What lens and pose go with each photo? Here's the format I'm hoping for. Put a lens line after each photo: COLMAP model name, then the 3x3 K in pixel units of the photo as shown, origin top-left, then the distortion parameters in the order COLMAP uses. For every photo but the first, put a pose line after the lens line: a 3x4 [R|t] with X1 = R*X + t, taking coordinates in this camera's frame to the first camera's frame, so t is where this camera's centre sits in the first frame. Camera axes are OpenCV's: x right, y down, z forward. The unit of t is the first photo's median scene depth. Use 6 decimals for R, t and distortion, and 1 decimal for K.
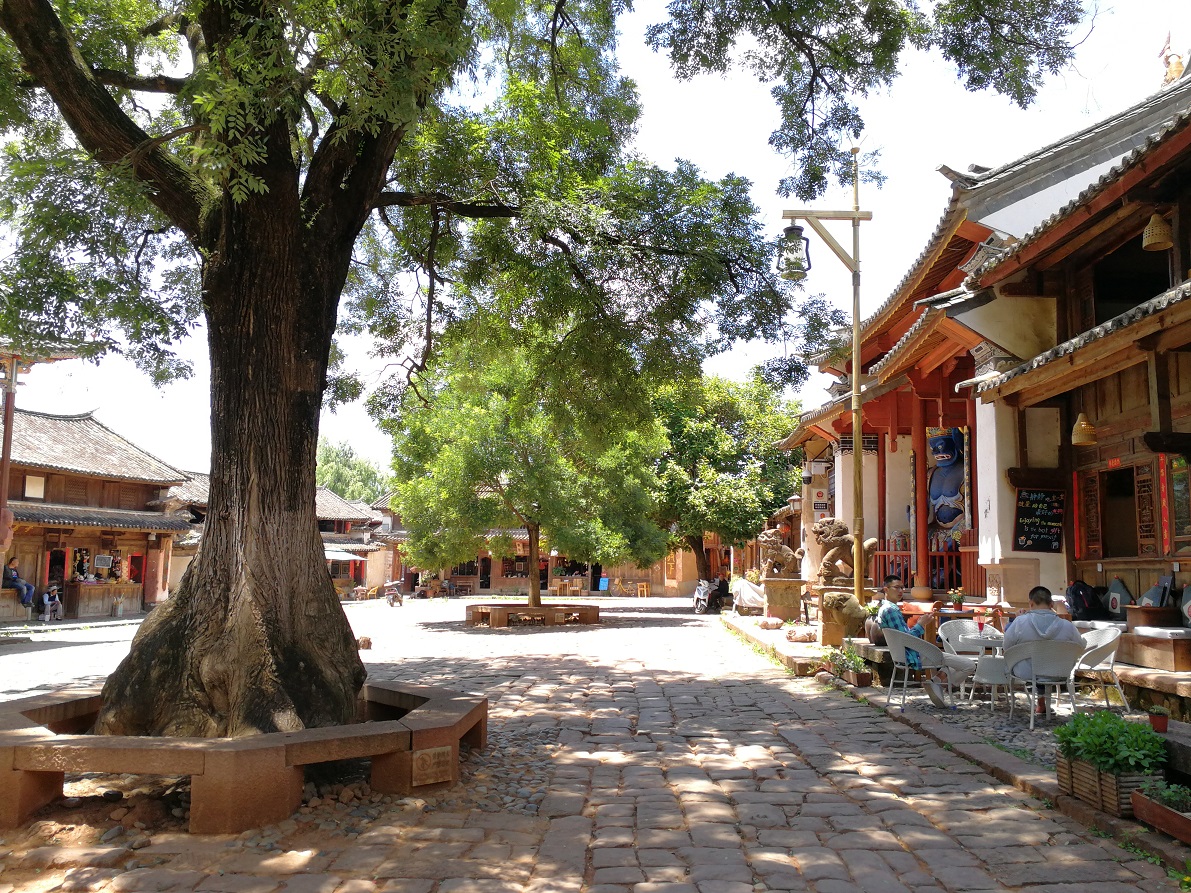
lens RADIAL K [[947.7, 0, 594.9], [0, 947.7, 455.7], [0, 0, 1]] dist [0.031716, -0.053470]
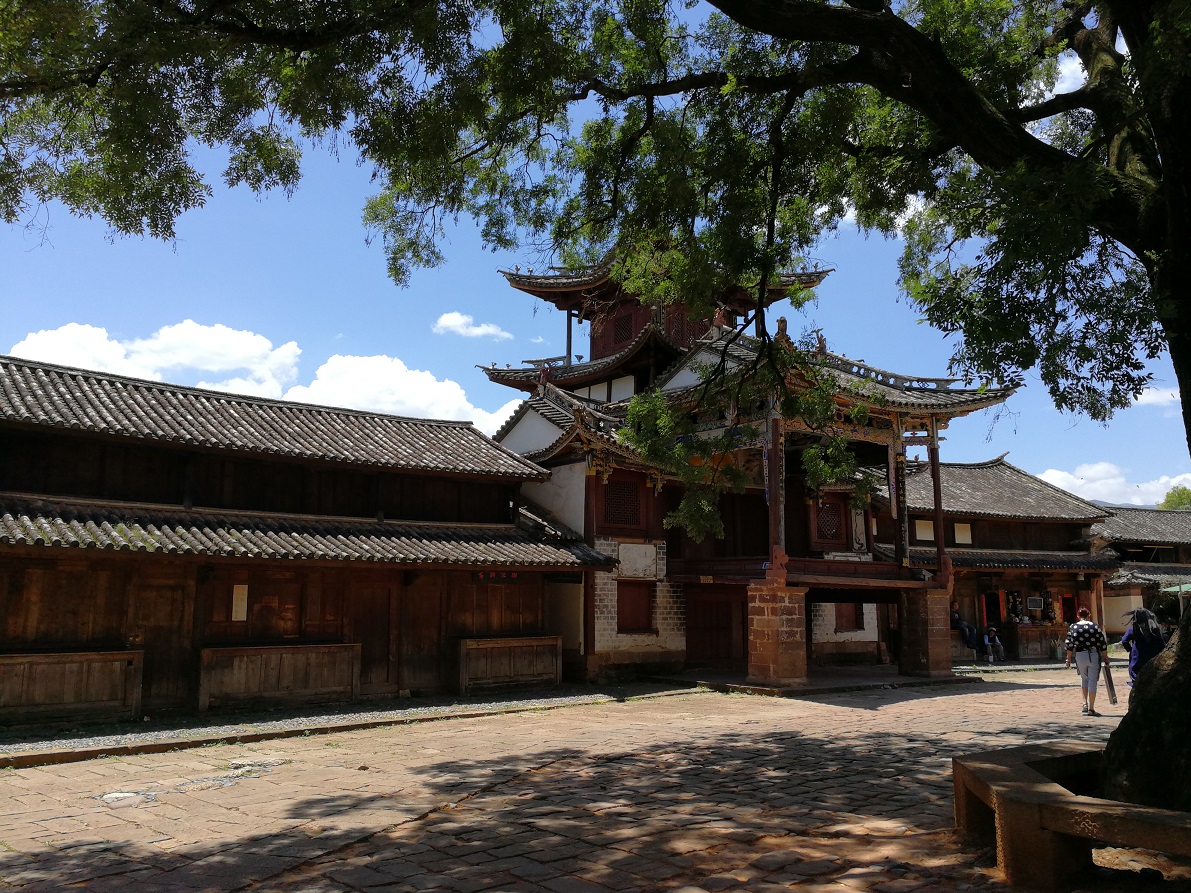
lens RADIAL K [[947.7, 0, 593.6], [0, 947.7, 457.3], [0, 0, 1]] dist [0.031716, -0.053470]
pose [[0.627228, -0.127119, -0.768392, -0.018630], [0.096202, 0.991680, -0.085530, -0.000498], [0.772872, -0.020274, 0.634238, 0.007945]]
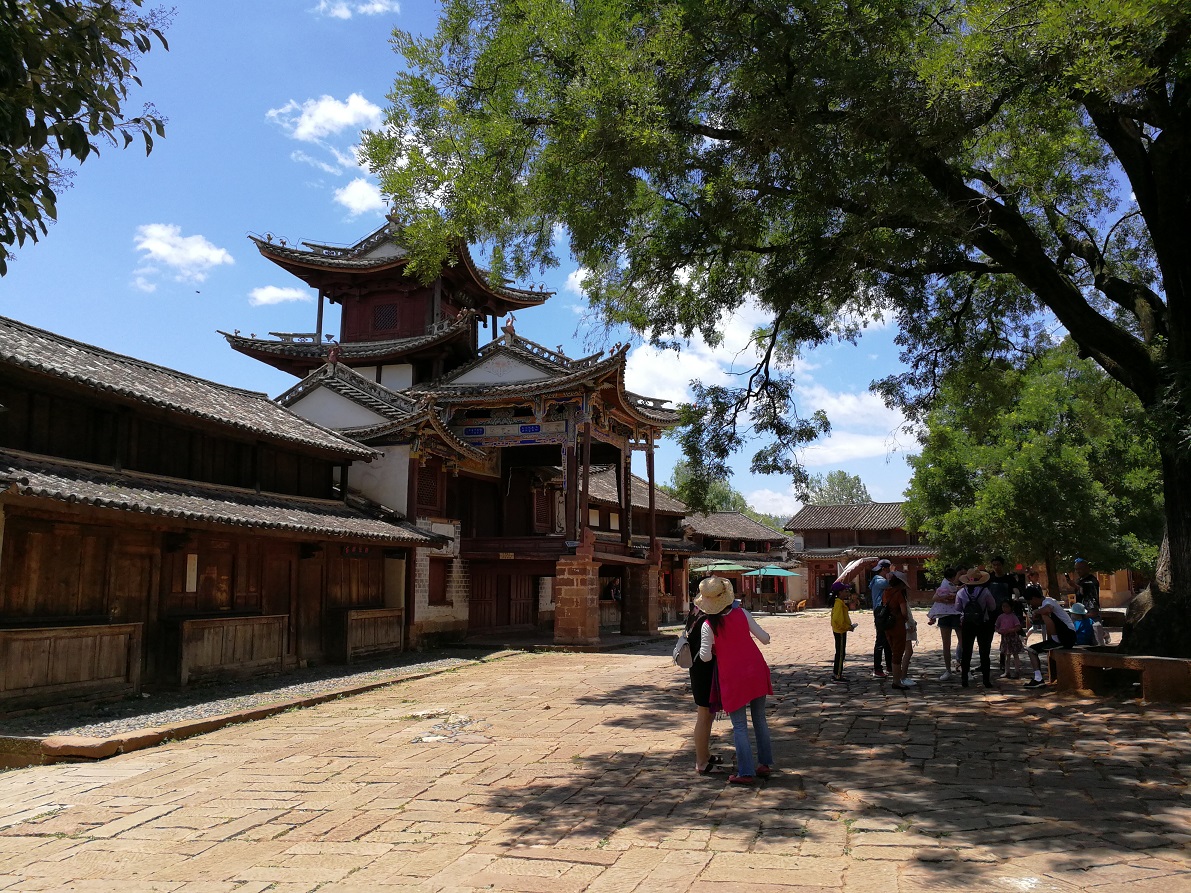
lens RADIAL K [[947.7, 0, 607.0], [0, 947.7, 435.0], [0, 0, 1]] dist [0.031716, -0.053470]
pose [[0.953721, -0.062665, -0.294092, -0.199366], [0.050671, 0.997550, -0.048235, -0.022516], [0.296394, 0.031101, 0.954559, -0.234521]]
